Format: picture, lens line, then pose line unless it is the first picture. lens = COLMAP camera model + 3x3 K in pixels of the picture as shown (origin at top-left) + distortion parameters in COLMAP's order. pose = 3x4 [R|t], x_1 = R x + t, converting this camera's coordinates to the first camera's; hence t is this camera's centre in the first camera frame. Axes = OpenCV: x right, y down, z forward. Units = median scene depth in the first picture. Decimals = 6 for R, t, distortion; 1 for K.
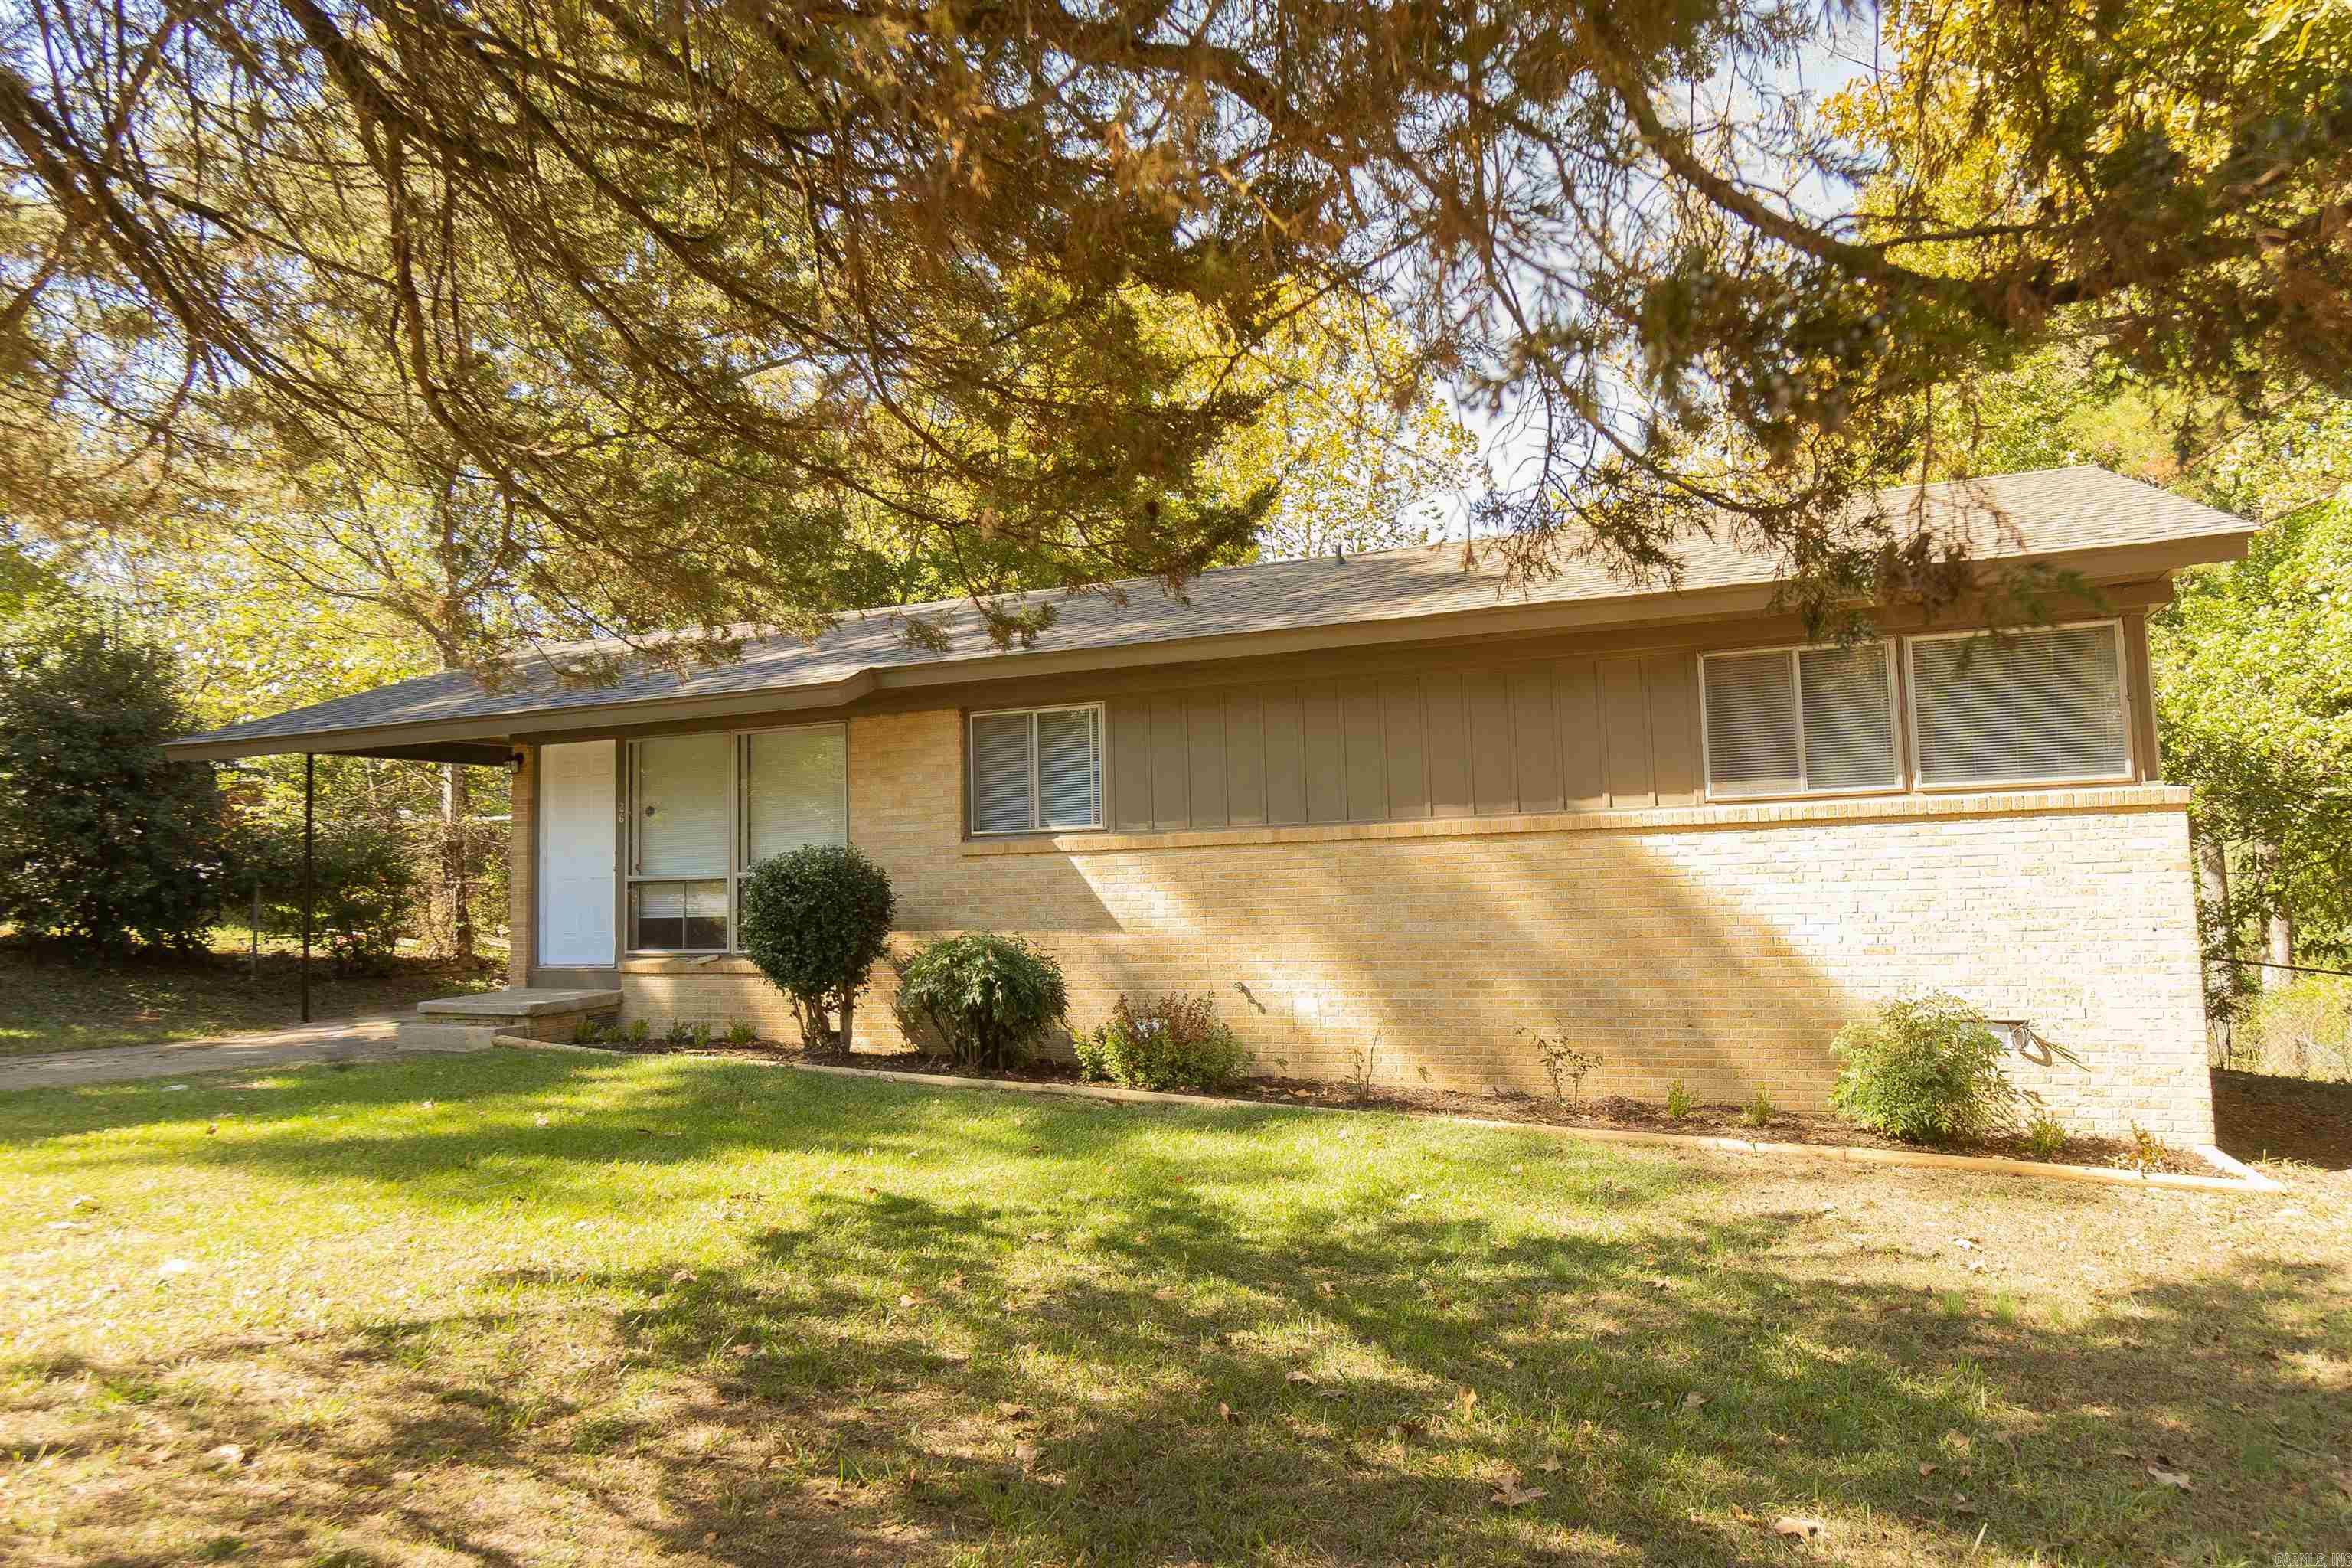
lens RADIAL K [[1483.0, 0, 1175.7], [0, 1483.0, 780.3], [0, 0, 1]] dist [-0.006864, -0.000707]
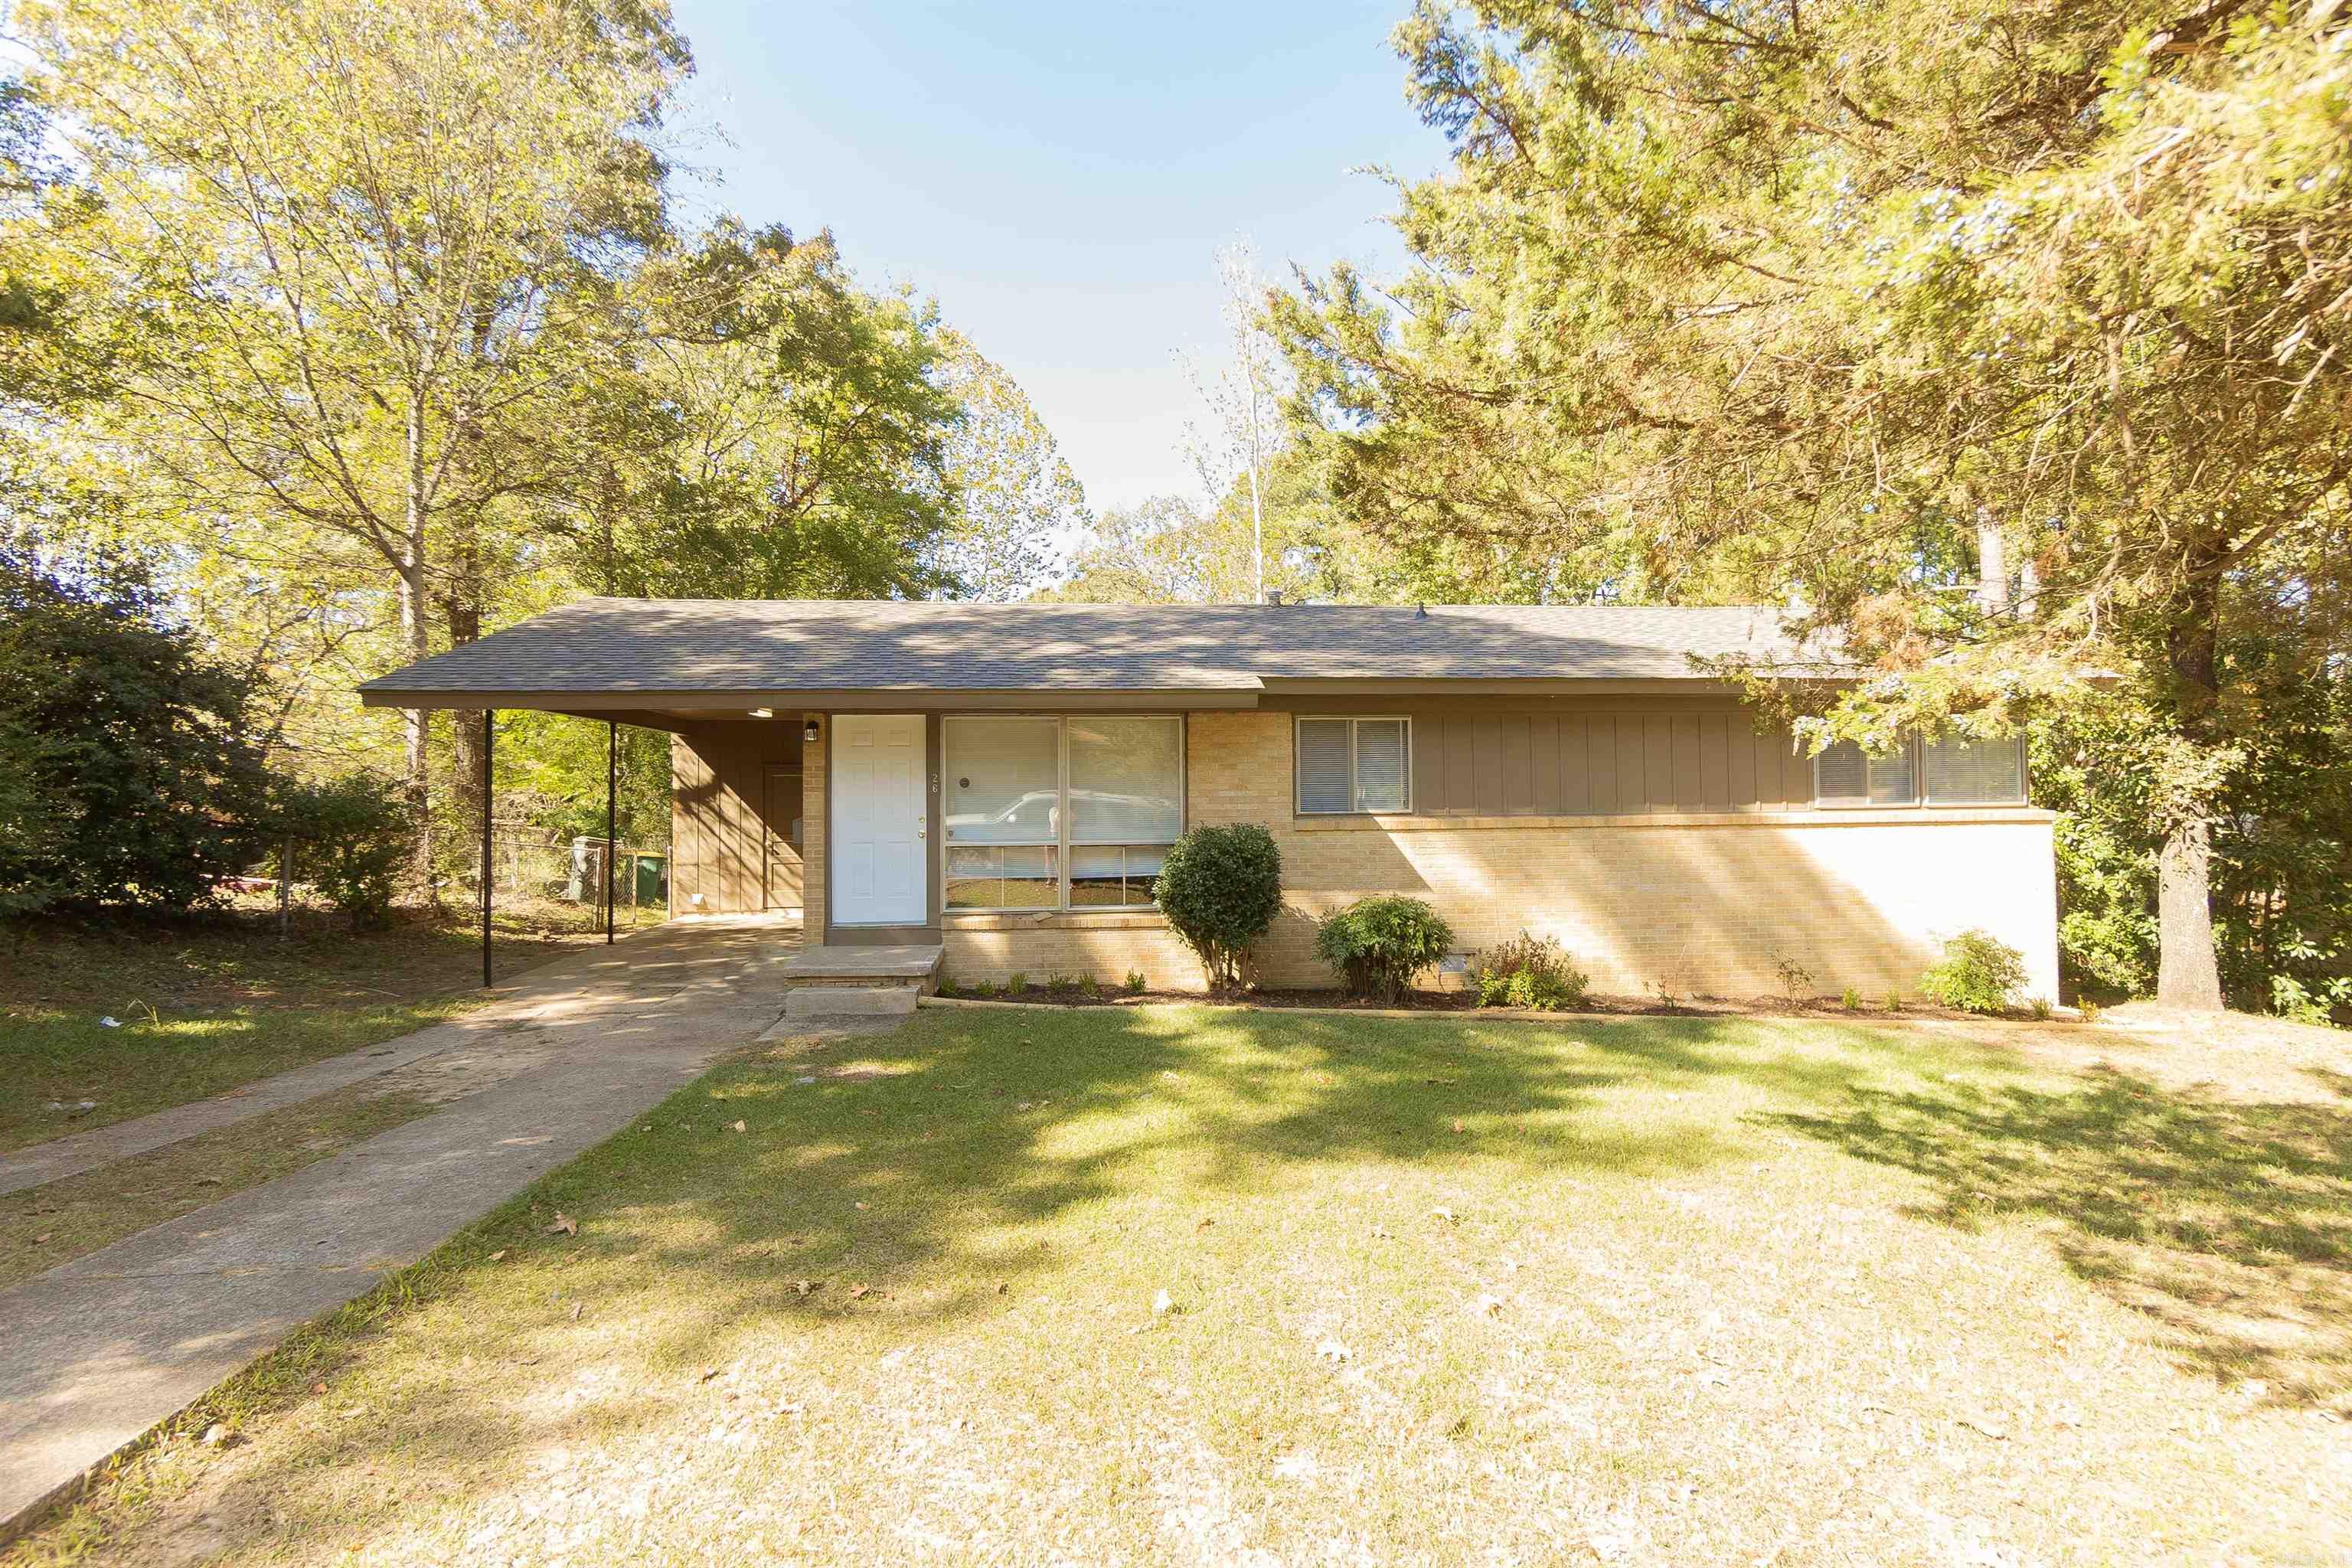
lens RADIAL K [[1088.4, 0, 1175.7], [0, 1088.4, 788.6], [0, 0, 1]] dist [-0.000274, -0.000036]
pose [[0.880998, 0.031087, 0.472098, -0.739706], [-0.050540, 0.998313, 0.028578, -0.005567], [-0.470413, -0.049037, 0.881083, 0.270187]]
